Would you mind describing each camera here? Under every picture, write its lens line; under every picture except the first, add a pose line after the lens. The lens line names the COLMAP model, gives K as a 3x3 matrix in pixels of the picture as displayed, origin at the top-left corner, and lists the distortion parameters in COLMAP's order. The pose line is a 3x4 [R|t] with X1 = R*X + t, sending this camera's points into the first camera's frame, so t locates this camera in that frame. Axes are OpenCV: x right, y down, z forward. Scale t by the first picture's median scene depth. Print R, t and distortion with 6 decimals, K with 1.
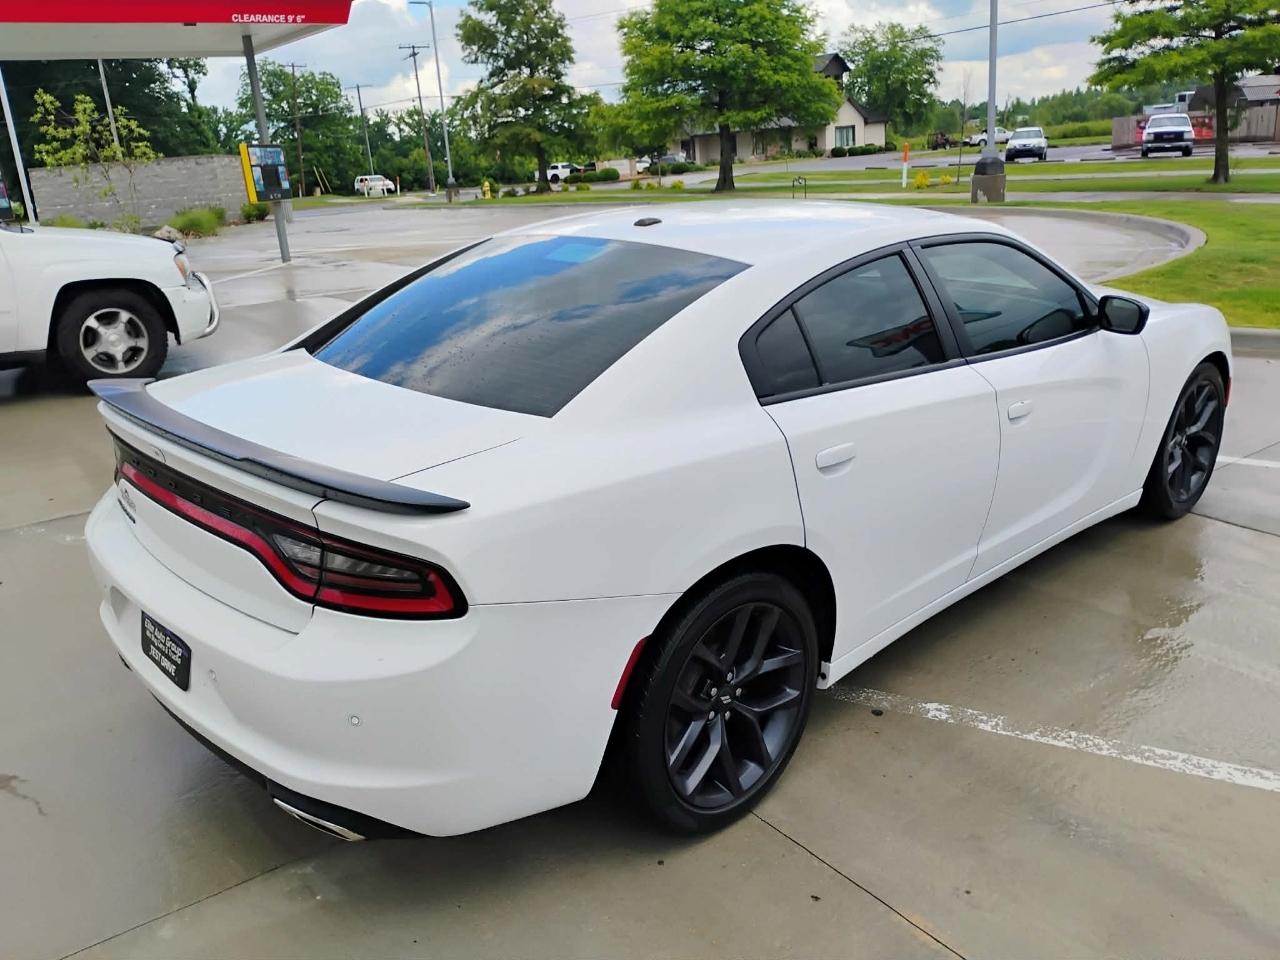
lens RADIAL K [[1060.3, 0, 645.4], [0, 1060.3, 481.4], [0, 0, 1]] dist [0.059099, -0.076069]
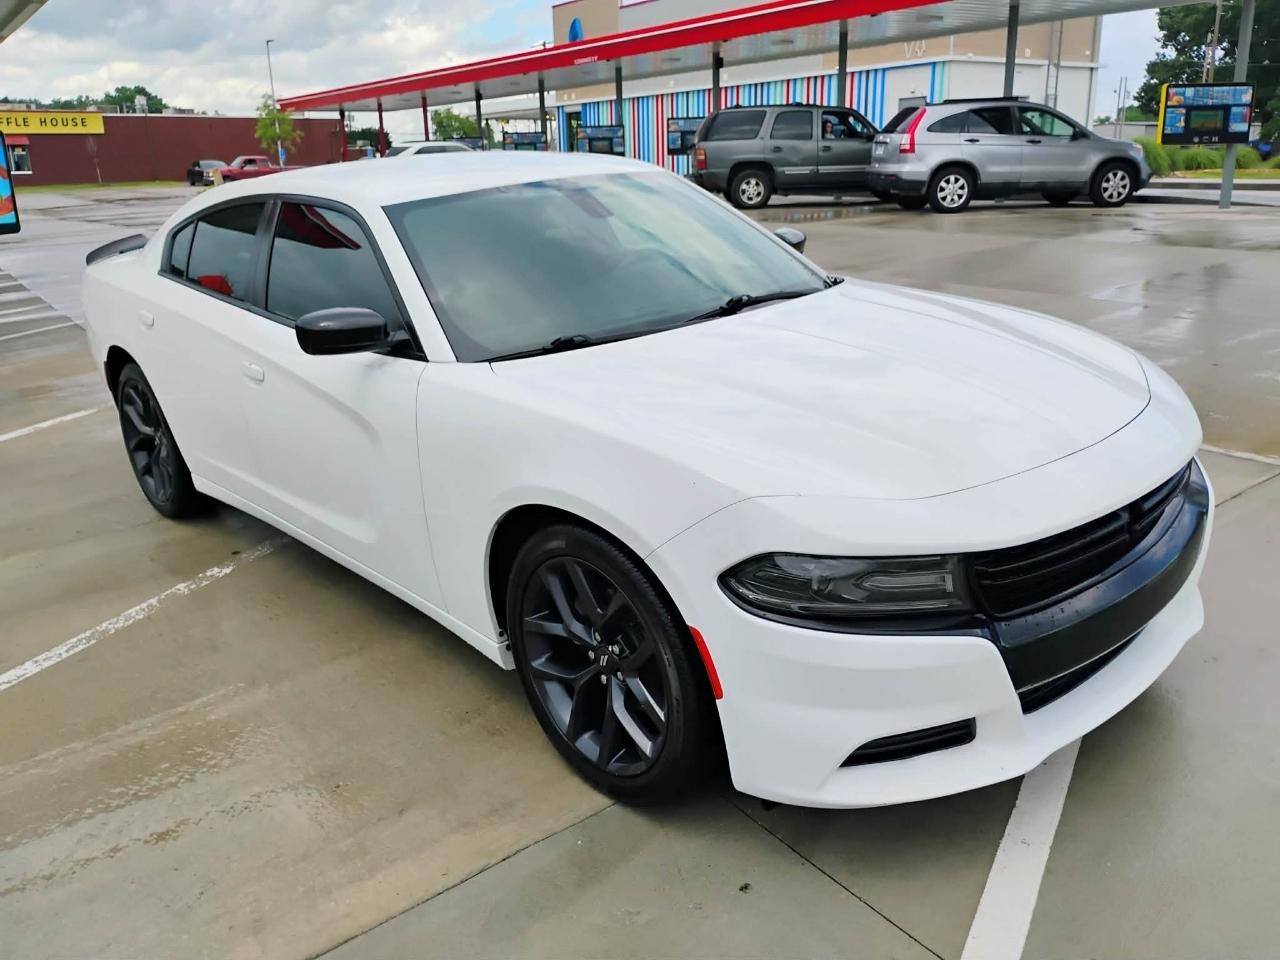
lens RADIAL K [[1060.3, 0, 642.6], [0, 1060.3, 490.7], [0, 0, 1]] dist [0.059099, -0.076069]
pose [[-0.028862, 0.362099, -0.931693, 1.128482], [-0.267544, 0.895275, 0.356234, -0.363481], [0.963113, 0.259550, 0.071038, 1.108139]]
